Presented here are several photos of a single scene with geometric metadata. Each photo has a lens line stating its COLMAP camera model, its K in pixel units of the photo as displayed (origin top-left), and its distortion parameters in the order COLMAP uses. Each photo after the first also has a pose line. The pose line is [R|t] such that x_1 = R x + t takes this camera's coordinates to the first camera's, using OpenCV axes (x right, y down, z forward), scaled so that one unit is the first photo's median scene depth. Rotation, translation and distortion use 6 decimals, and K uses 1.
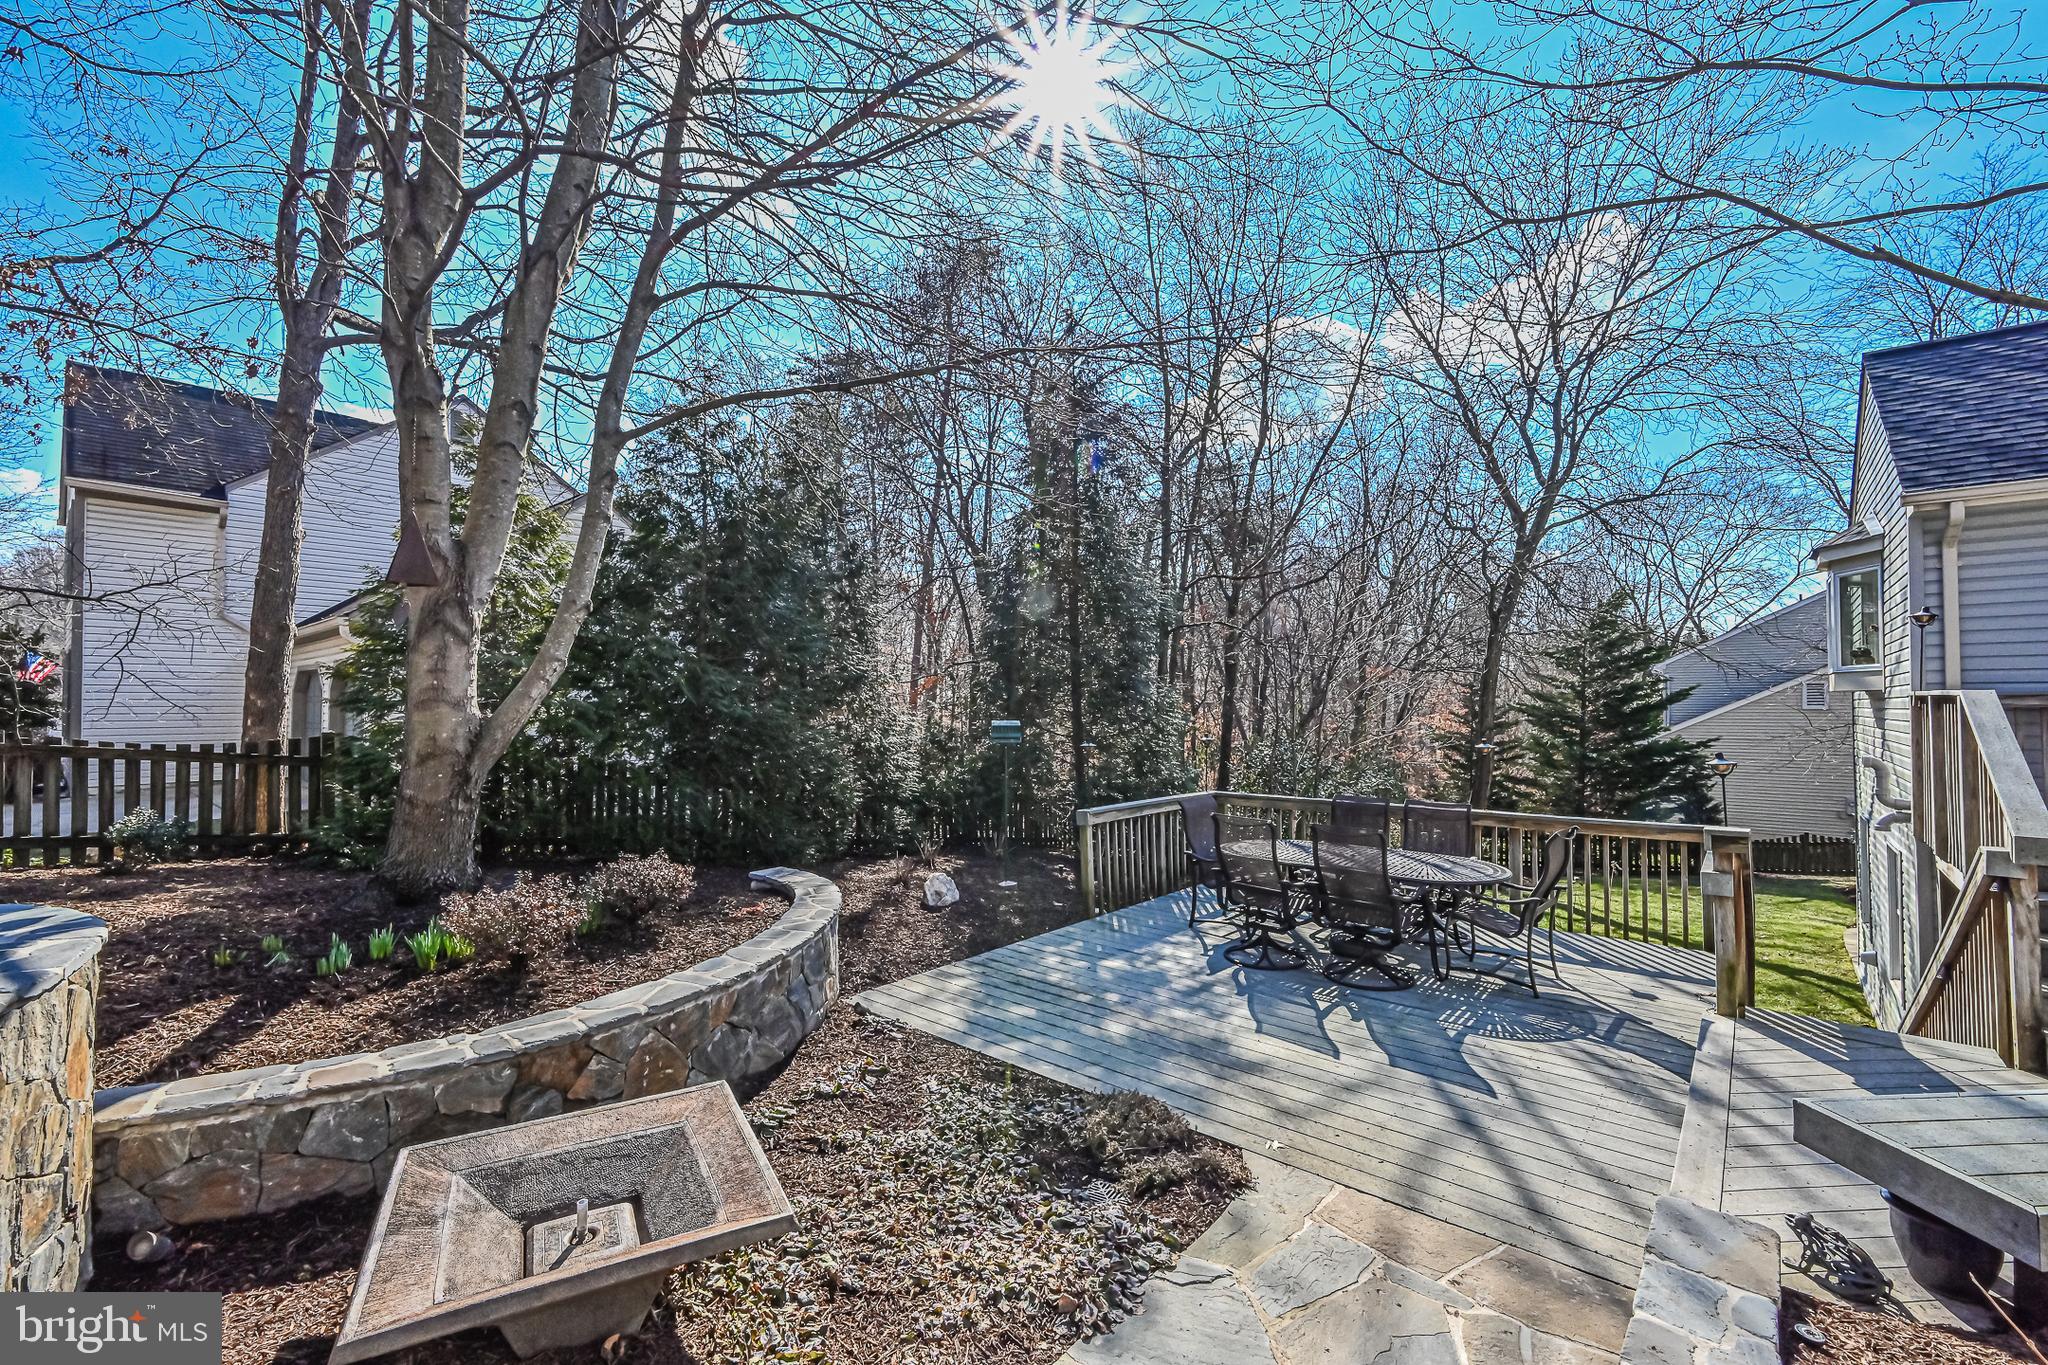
lens RADIAL K [[823.4, 0, 1022.1], [0, 823.4, 684.4], [0, 0, 1]] dist [-0.000523, -0.000020]
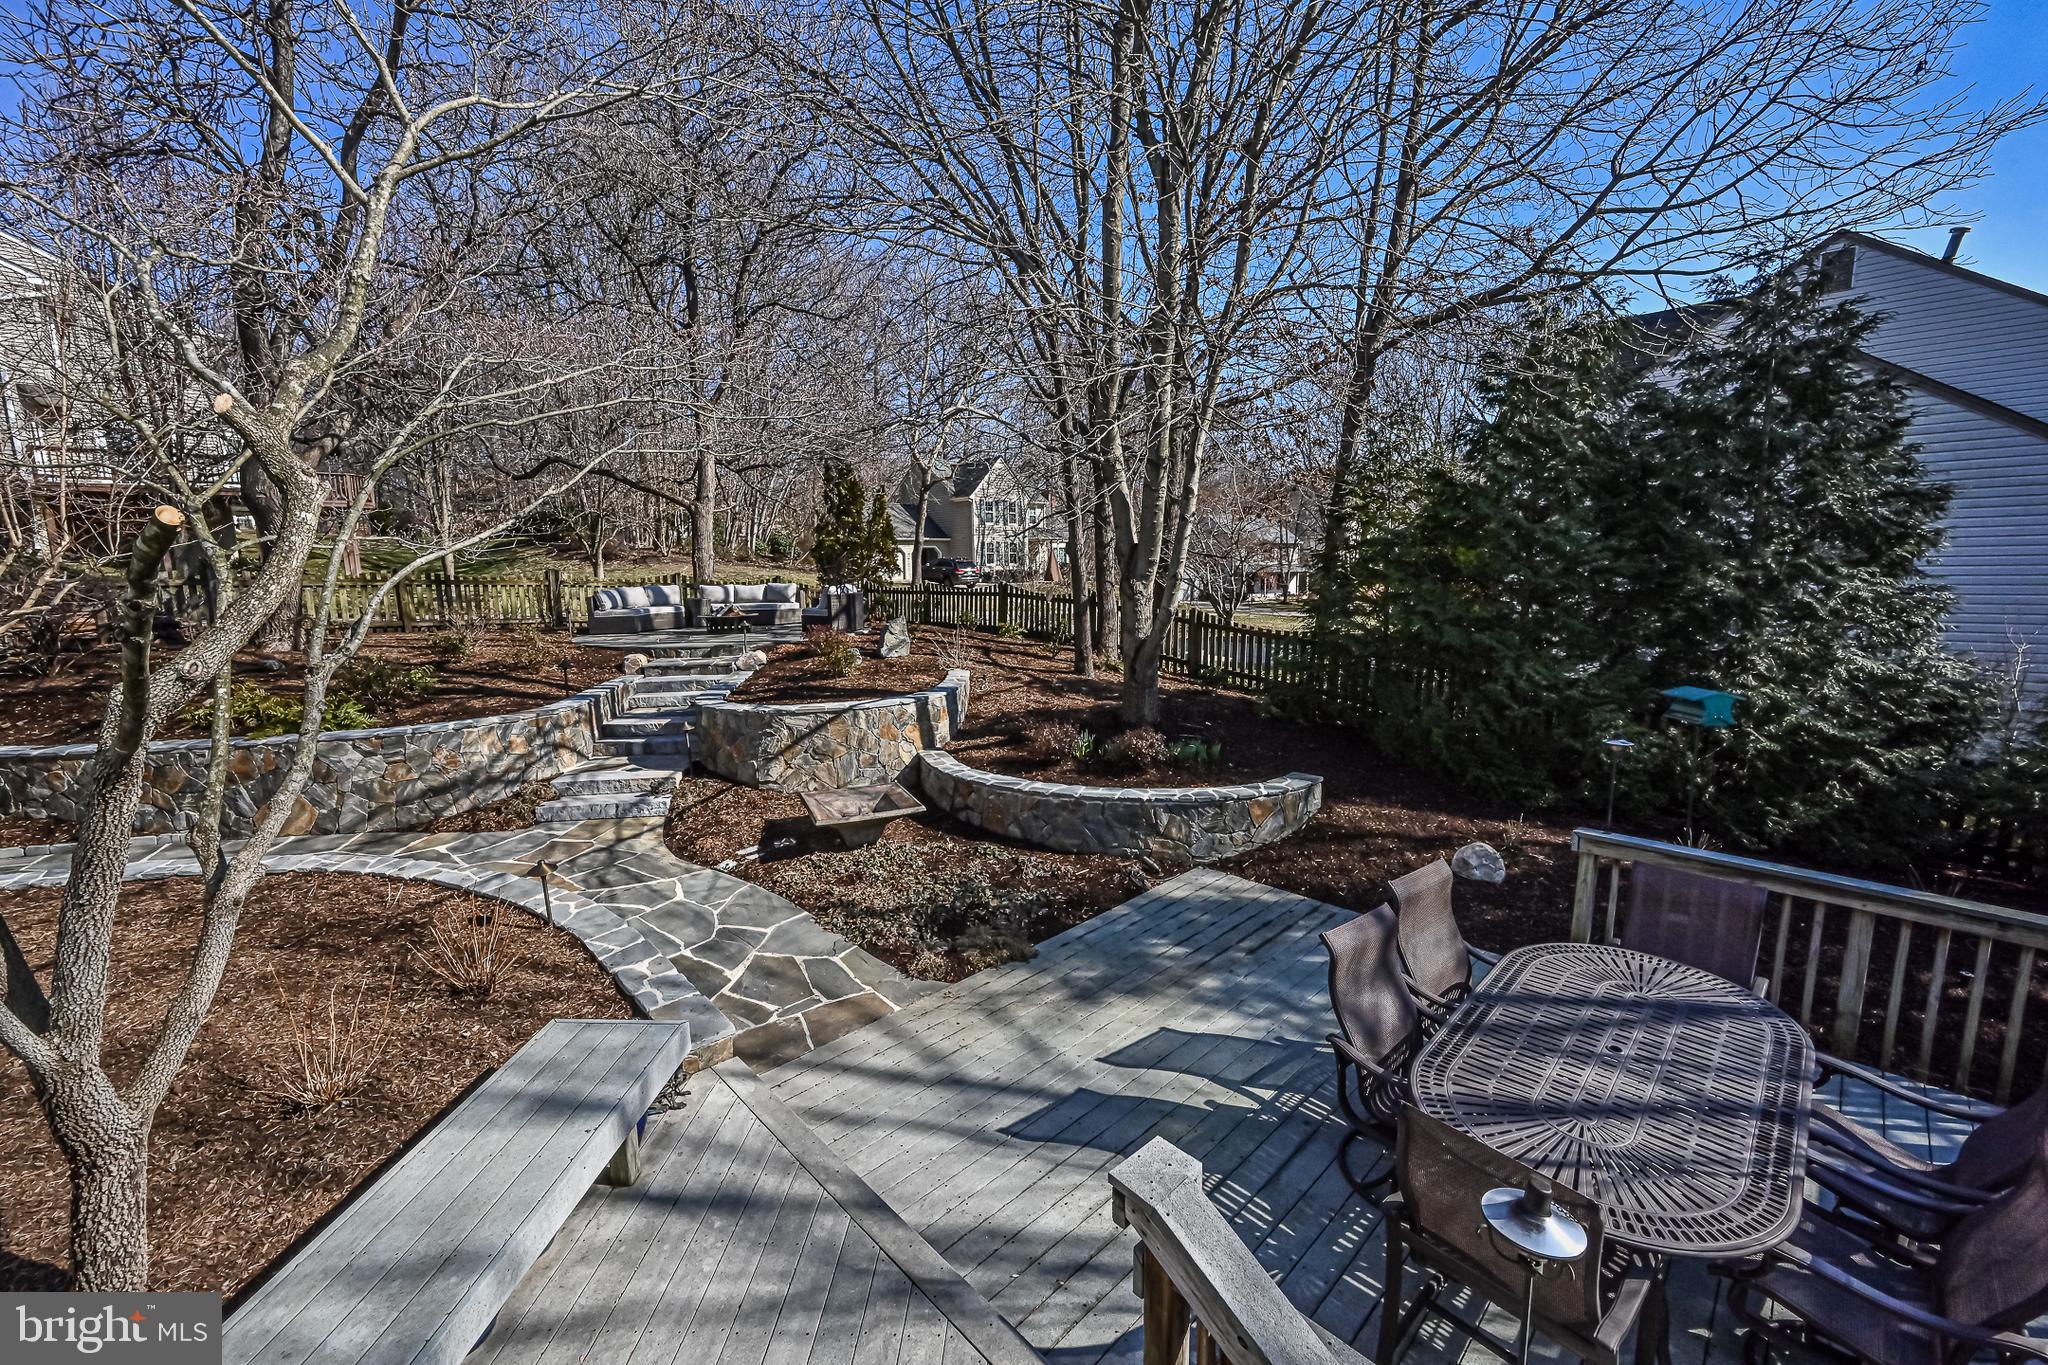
lens RADIAL K [[805.4, 0, 1025.3], [0, 805.4, 690.4], [0, 0, 1]] dist [0.002712, -0.000315]
pose [[-0.154191, 0.140312, -0.978027, 1.138068], [0.025560, 0.990100, 0.138014, -0.083651], [0.987710, -0.003717, -0.156251, 0.968967]]
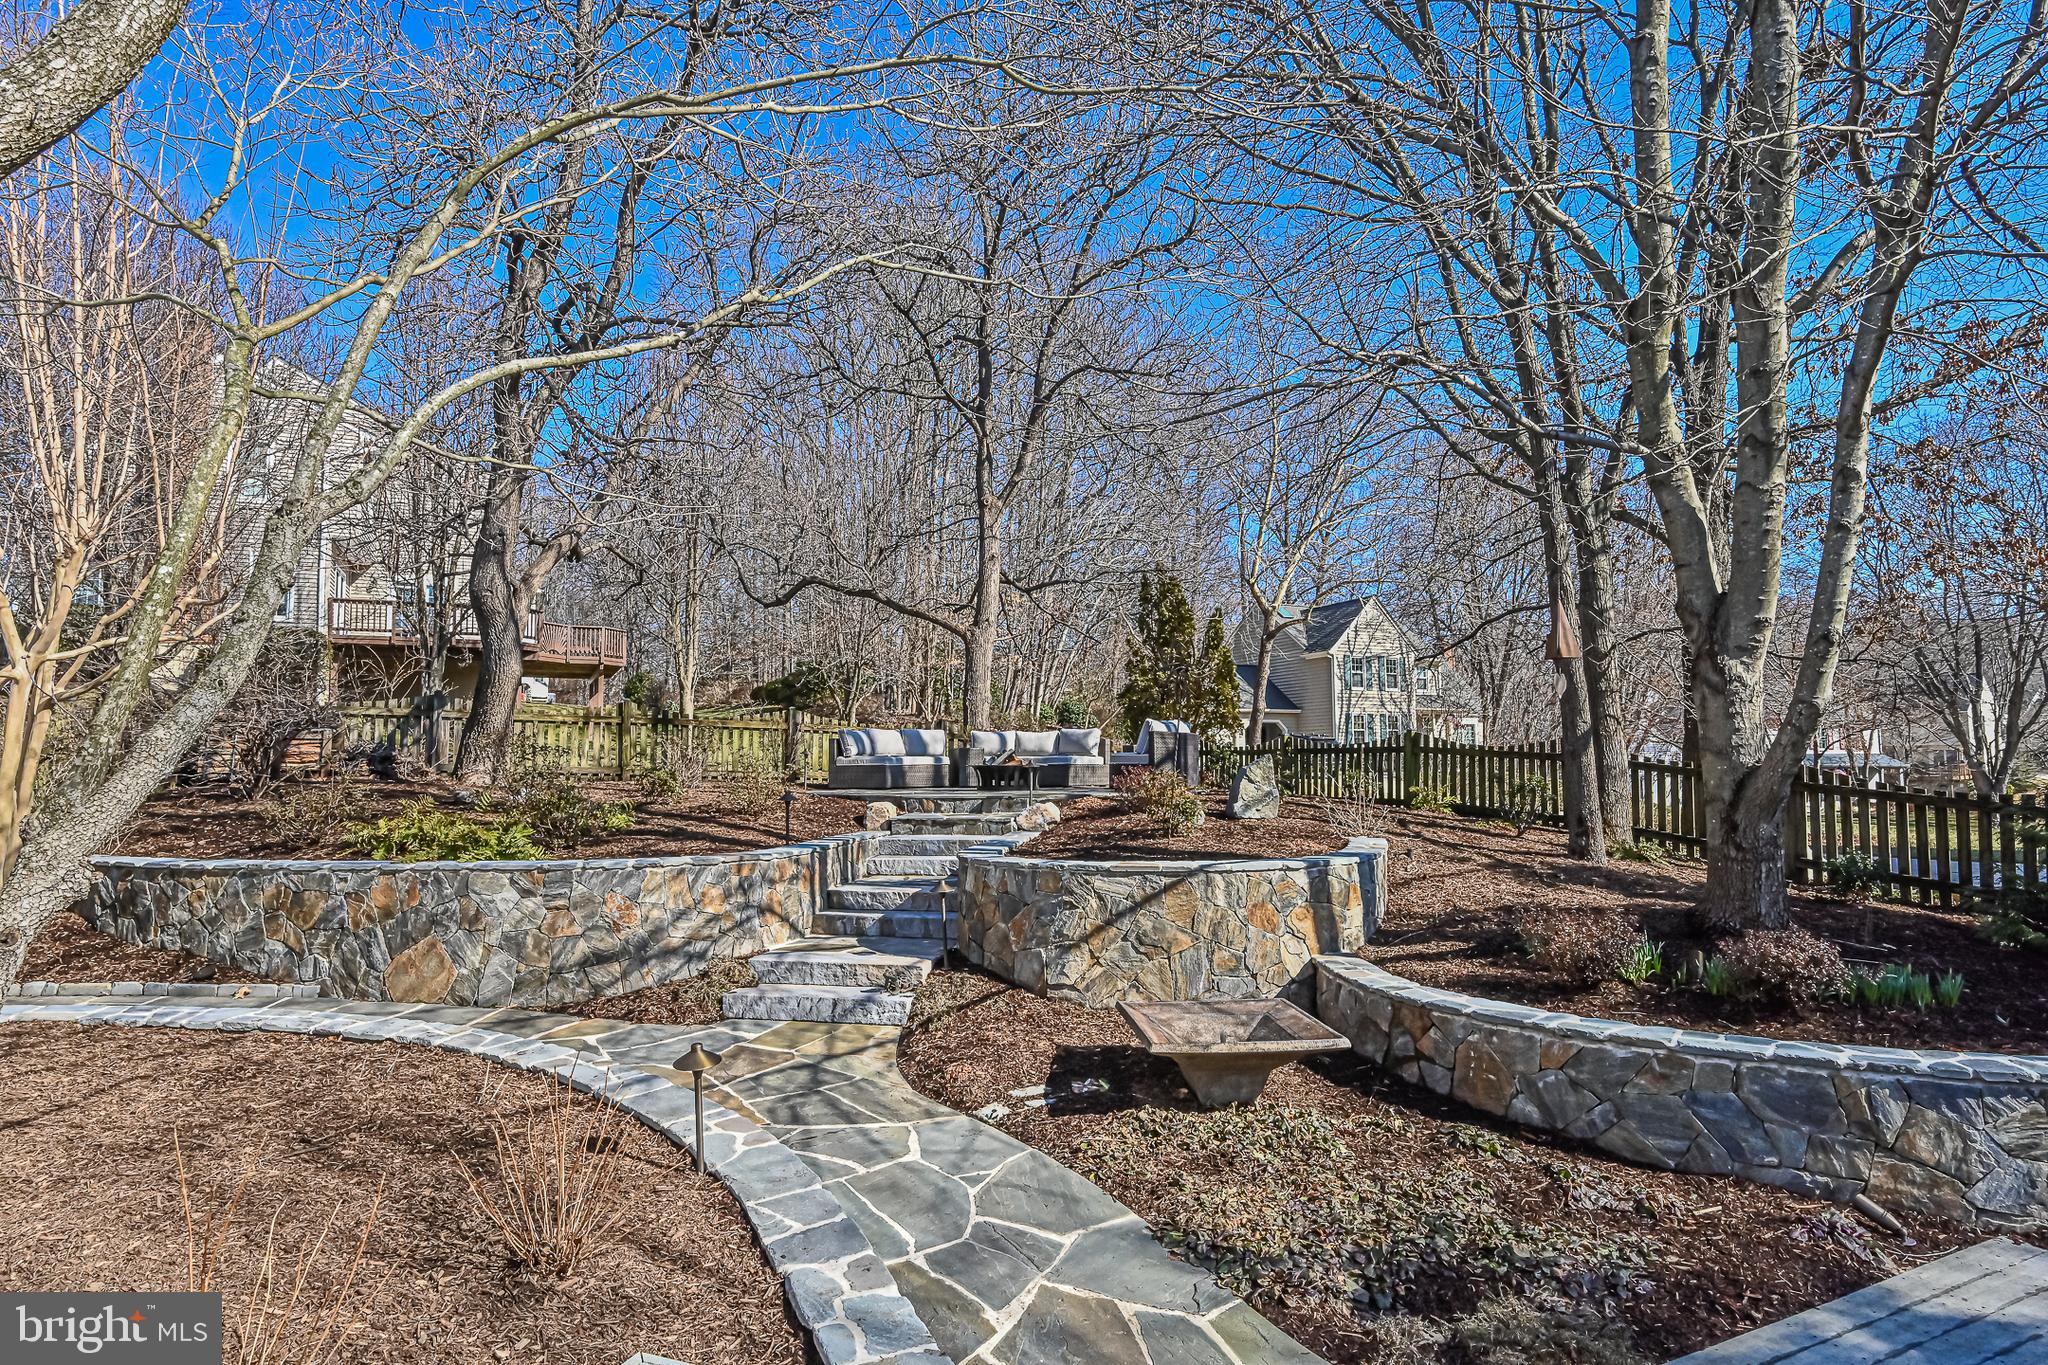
lens RADIAL K [[1123.1, 0, 1022.0], [0, 1123.1, 681.5], [0, 0, 1]] dist [-0.005614, 0.003418]
pose [[-0.467760, -0.068025, -0.881234, 0.916424], [0.013057, 0.996393, -0.083846, 0.047638], [0.883759, -0.050726, -0.465184, 0.821013]]
